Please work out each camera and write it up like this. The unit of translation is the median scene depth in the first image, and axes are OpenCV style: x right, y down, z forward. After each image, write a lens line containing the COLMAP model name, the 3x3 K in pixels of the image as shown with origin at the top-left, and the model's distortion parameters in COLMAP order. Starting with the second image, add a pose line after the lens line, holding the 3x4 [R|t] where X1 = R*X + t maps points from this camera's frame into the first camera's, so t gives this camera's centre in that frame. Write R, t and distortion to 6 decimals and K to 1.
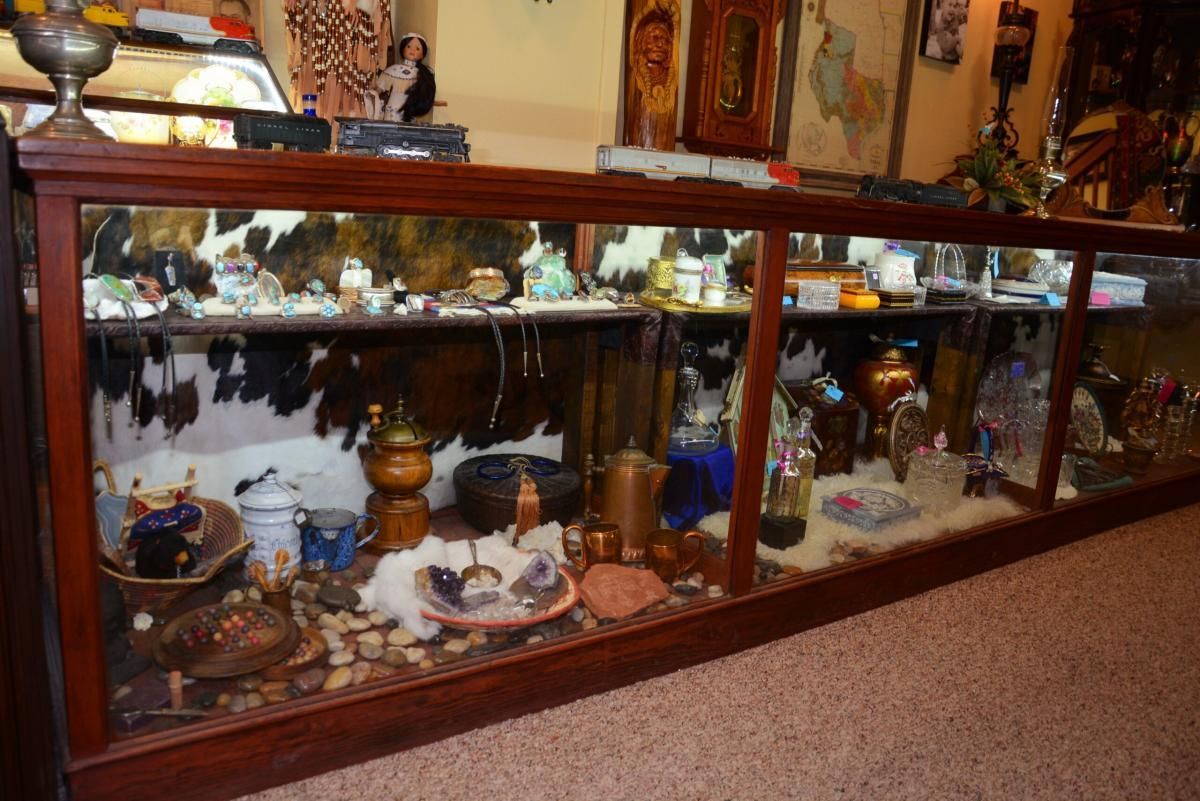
lens RADIAL K [[959.6, 0, 600.0], [0, 959.6, 400.5], [0, 0, 1]] dist [-0.162312, 0.127228]
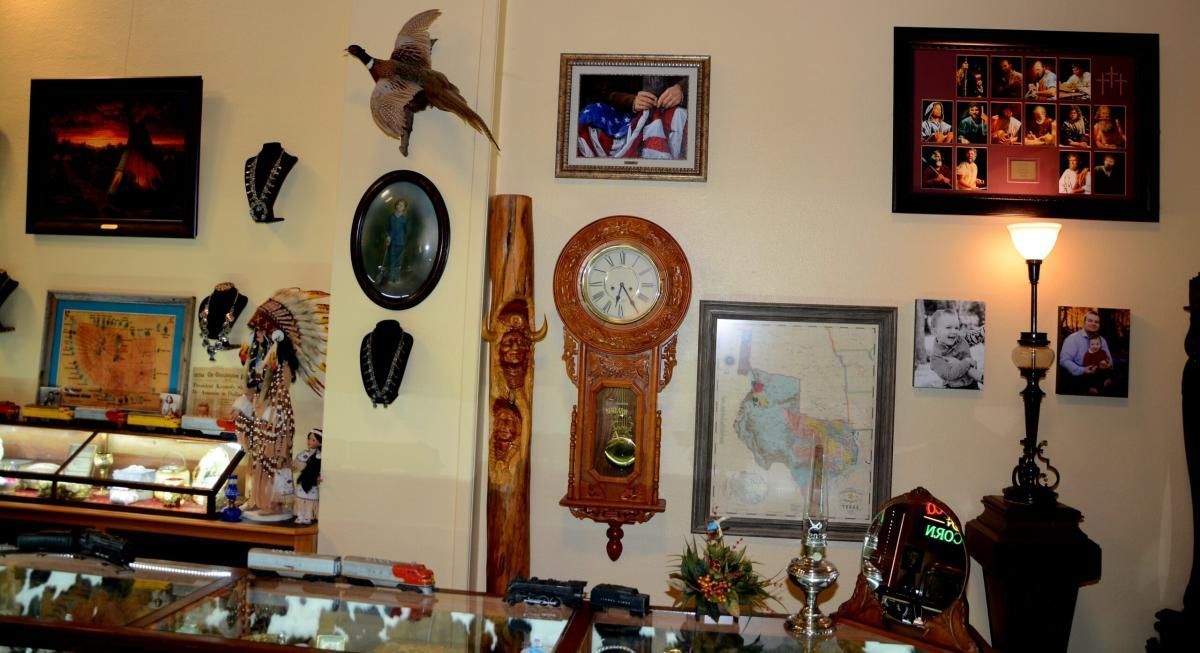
lens RADIAL K [[977.2, 0, 604.0], [0, 977.2, 244.7], [0, 0, 1]] dist [-0.167262, 0.143339]
pose [[0.747782, -0.087926, -0.658097, 1.158414], [-0.133902, 0.950854, -0.279190, -0.315094], [0.650302, 0.296893, 0.699258, 0.176037]]
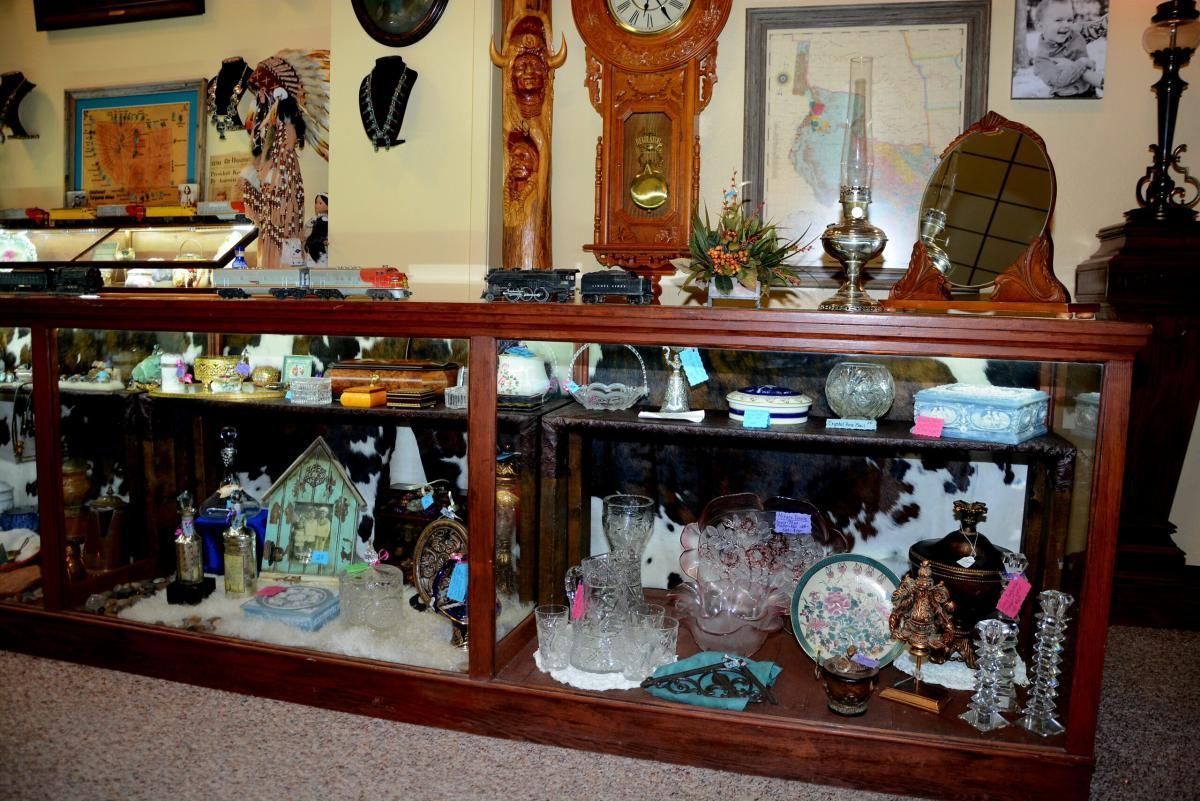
lens RADIAL K [[959.6, 0, 600.0], [0, 959.6, 400.5], [0, 0, 1]] dist [-0.162312, 0.127228]
pose [[0.635716, 0.030973, -0.771302, 1.096966], [-0.142445, 0.986742, -0.077780, -0.057488], [0.758667, 0.159314, 0.631699, 0.521577]]
